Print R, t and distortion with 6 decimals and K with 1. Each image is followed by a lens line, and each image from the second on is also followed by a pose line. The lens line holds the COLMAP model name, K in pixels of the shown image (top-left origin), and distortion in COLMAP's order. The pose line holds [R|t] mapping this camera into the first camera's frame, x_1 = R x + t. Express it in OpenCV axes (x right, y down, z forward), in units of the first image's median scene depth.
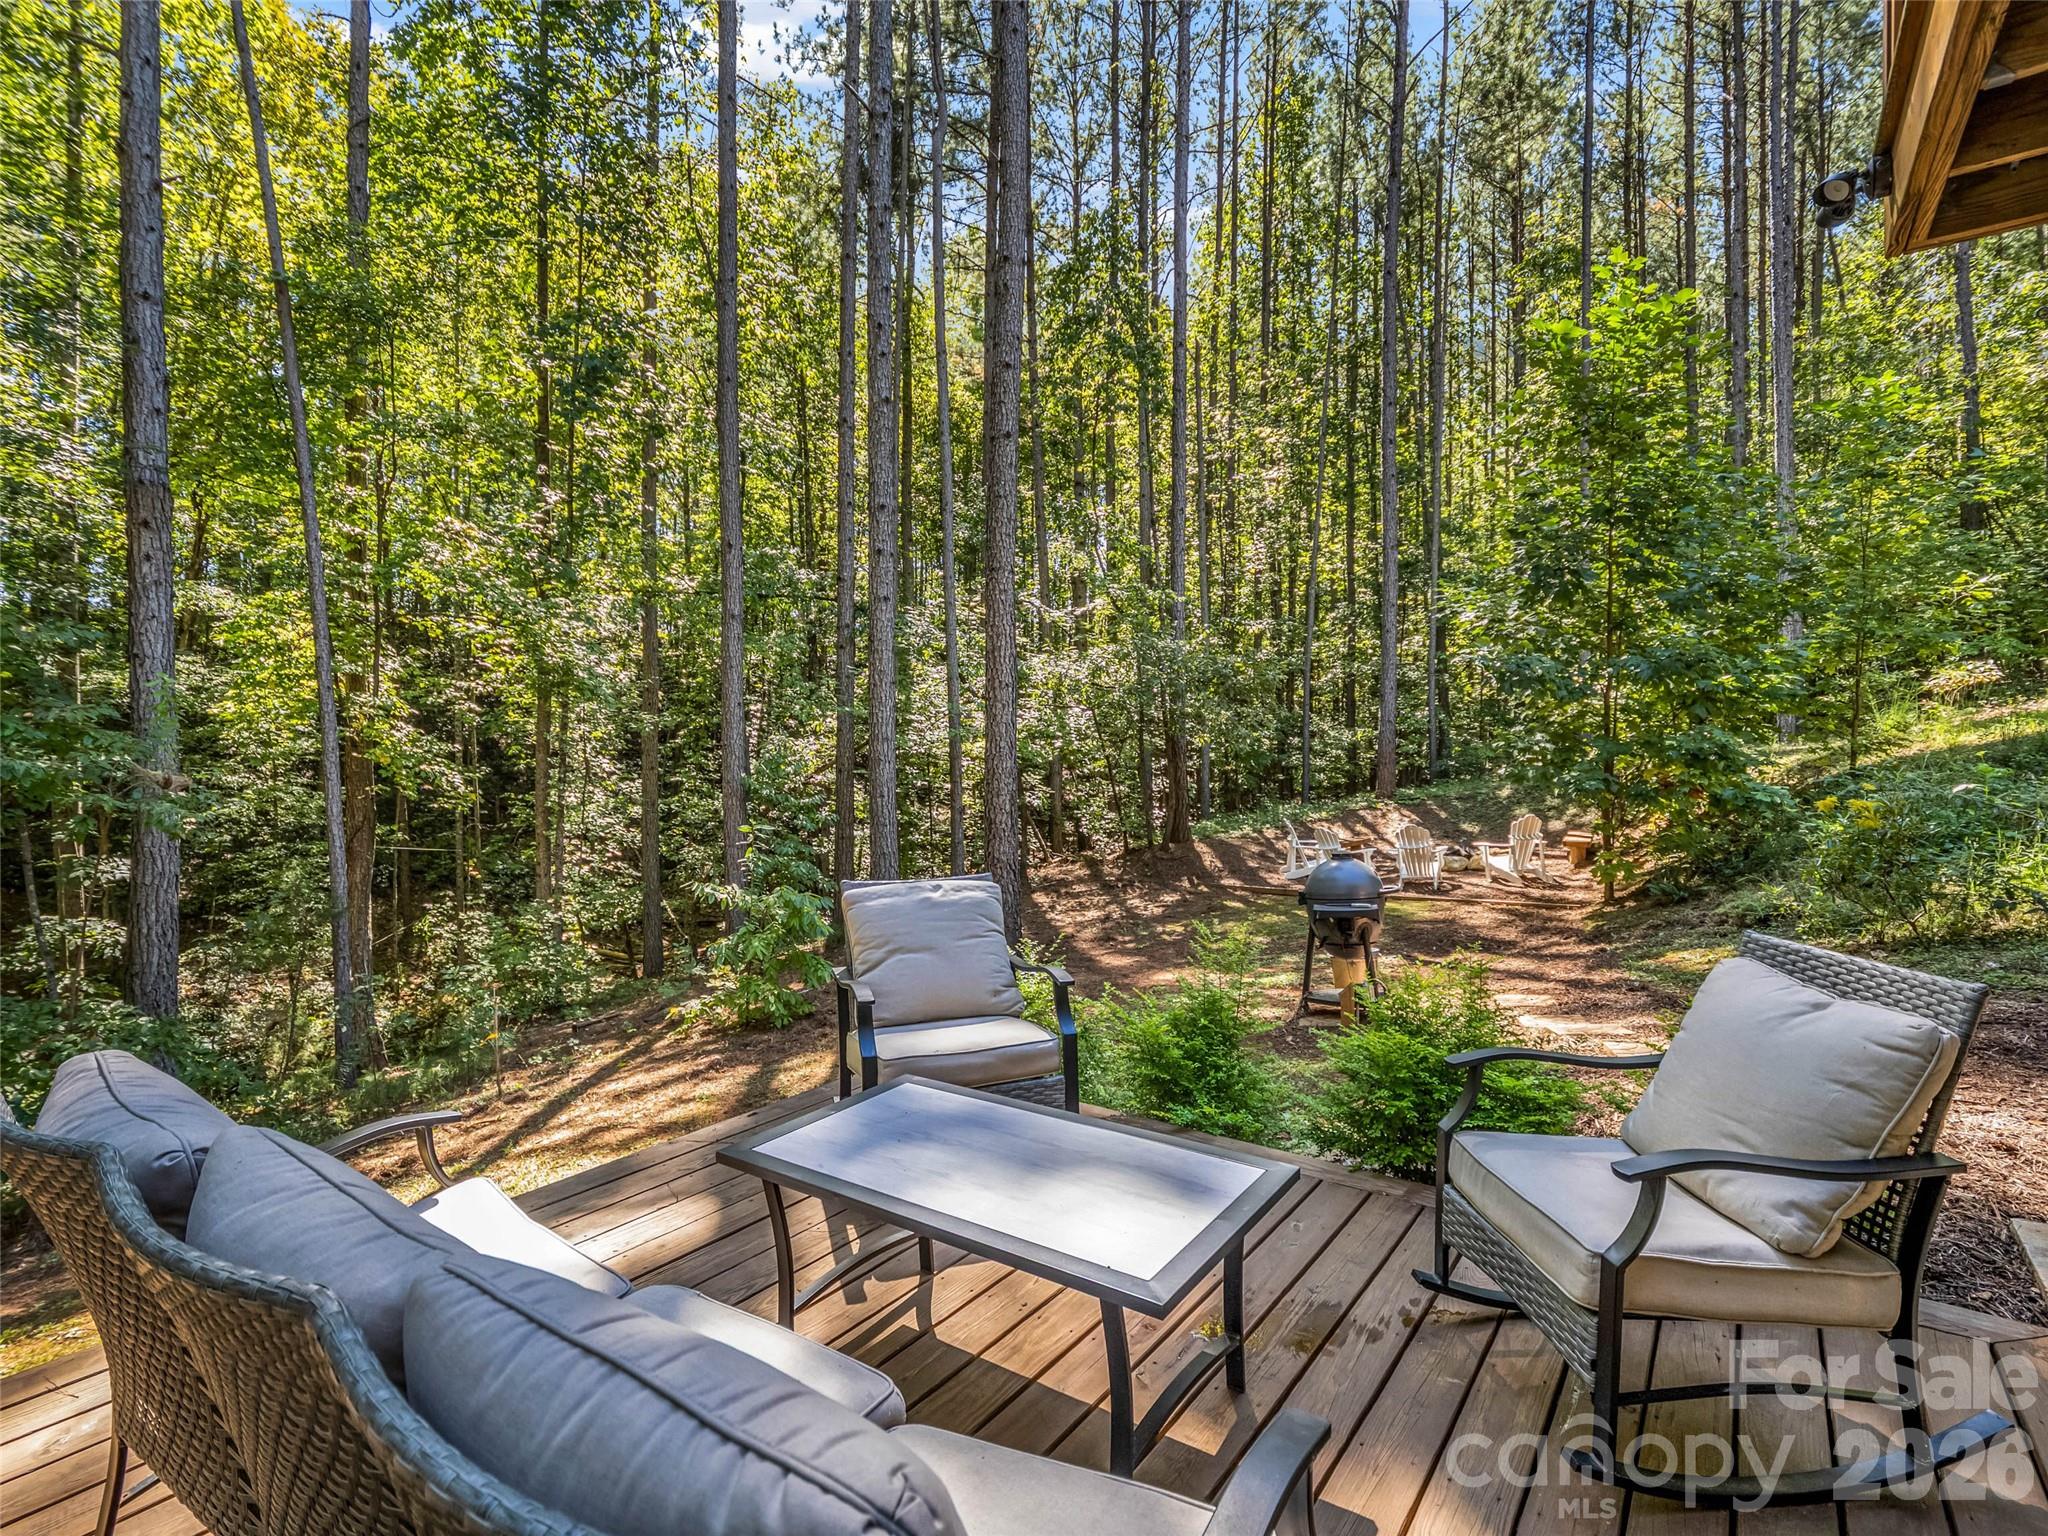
lens RADIAL K [[1000.9, 0, 1028.1], [0, 1000.9, 767.7], [0, 0, 1]] dist [-0.000869, -0.011396]
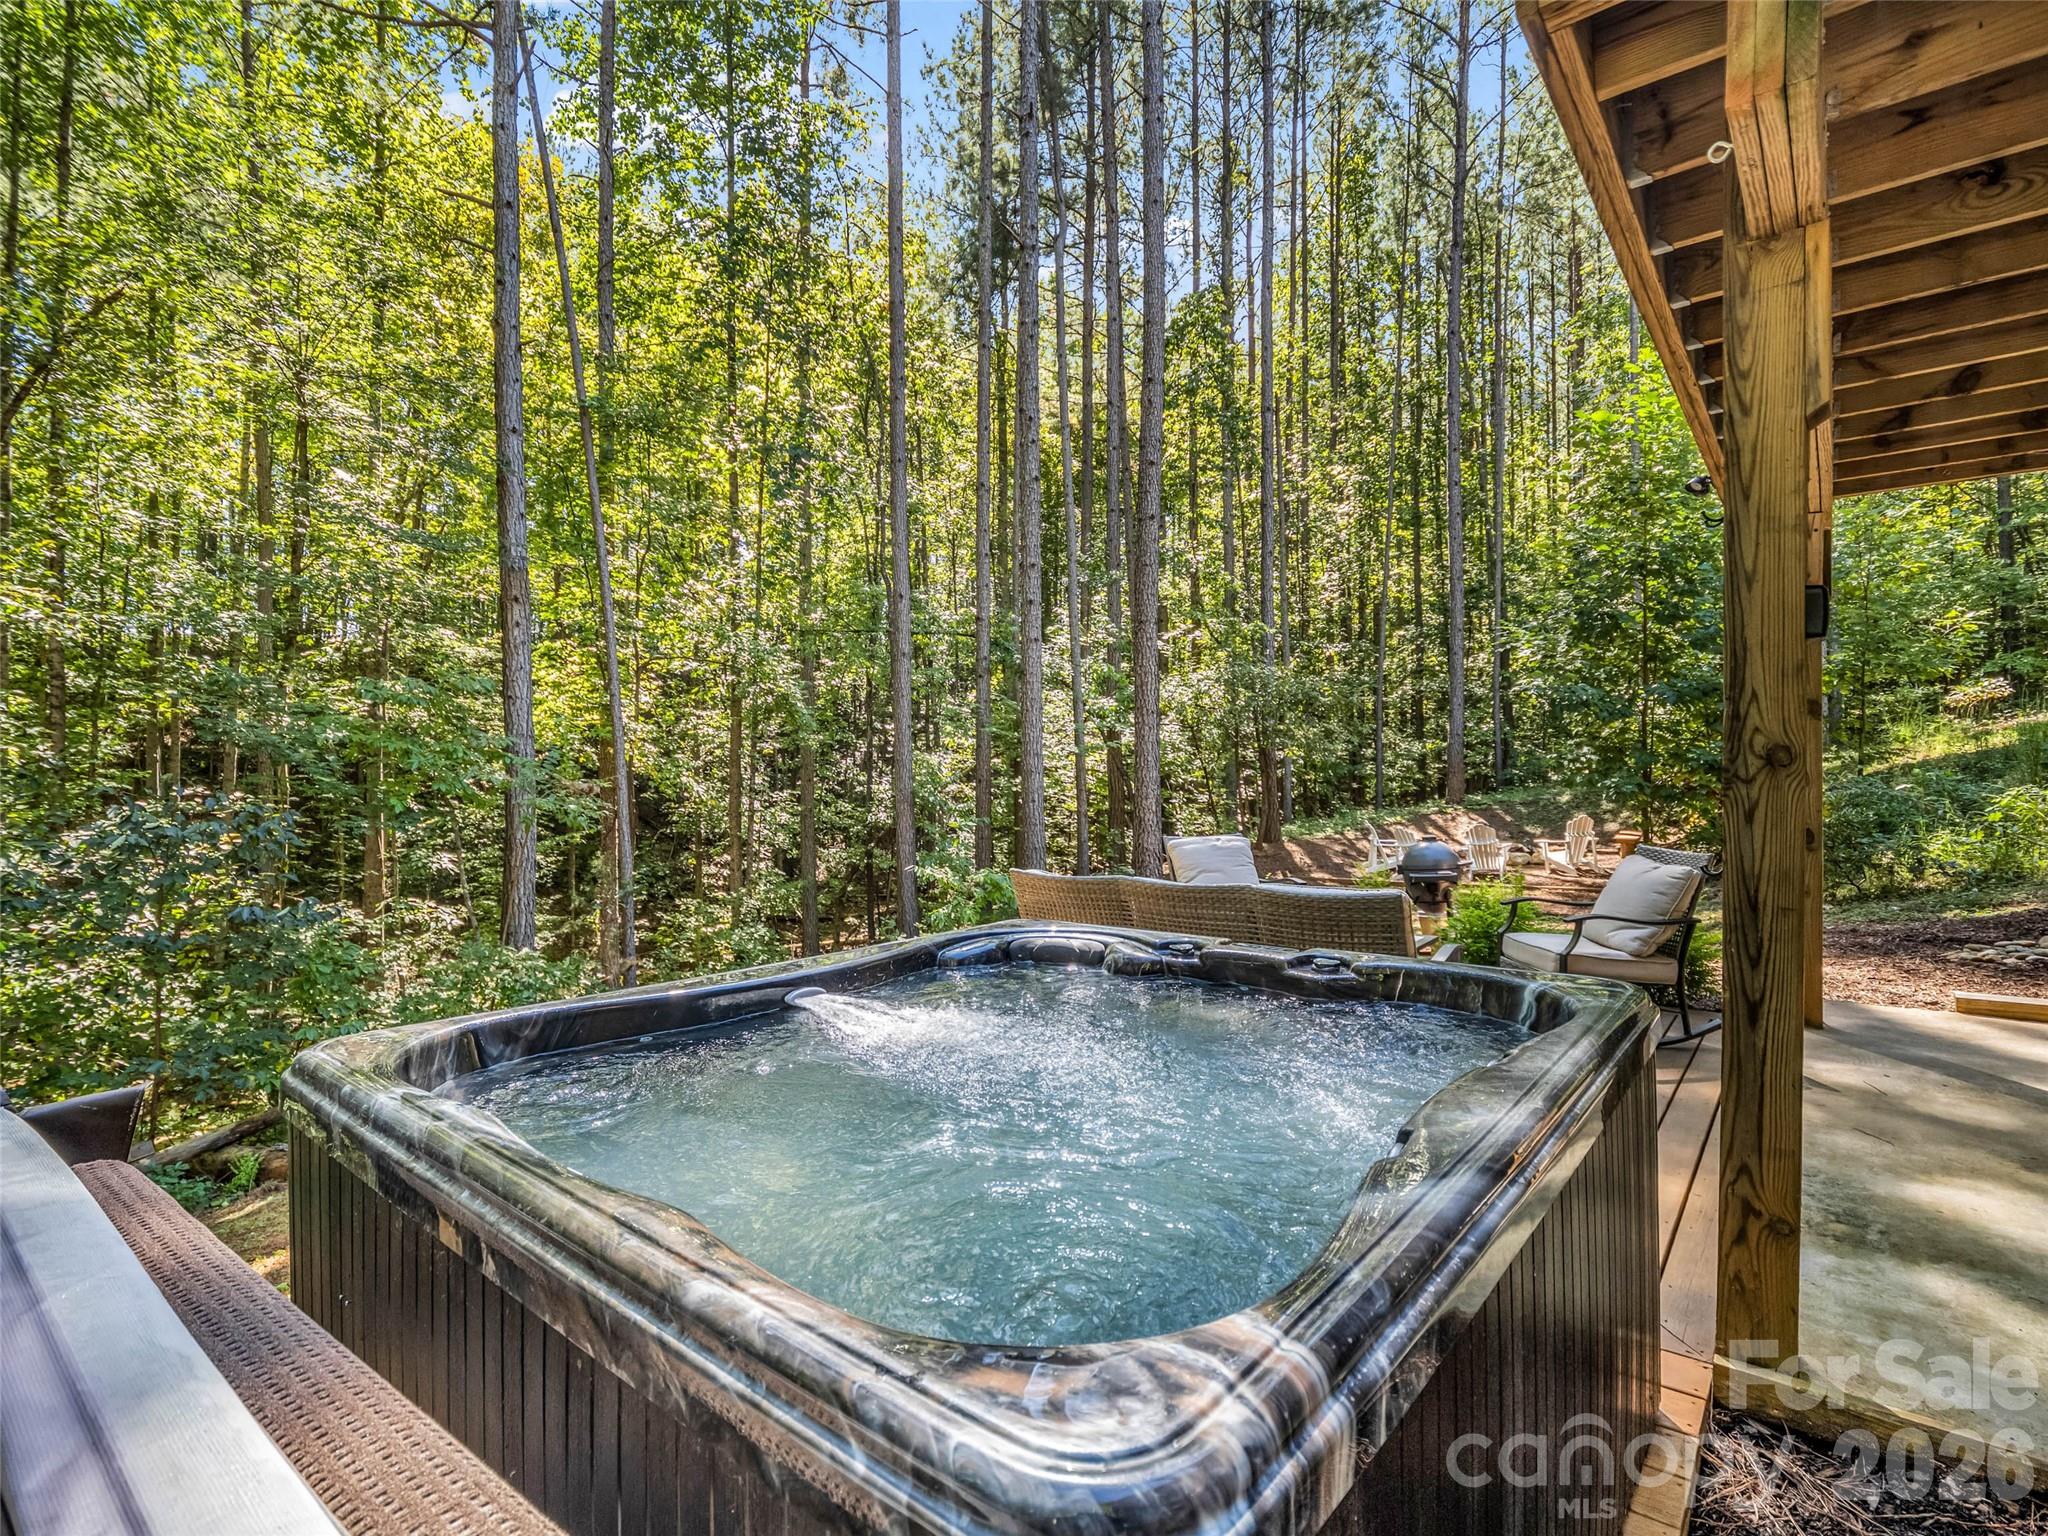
lens RADIAL K [[990.8, 0, 1017.9], [0, 990.8, 766.6], [0, 0, 1]] dist [-0.008108, -0.006601]
pose [[0.997598, -0.006338, -0.068972, -0.054447], [0.005435, 0.999897, -0.013266, 0.001186], [0.069049, 0.012859, 0.997530, -0.138744]]
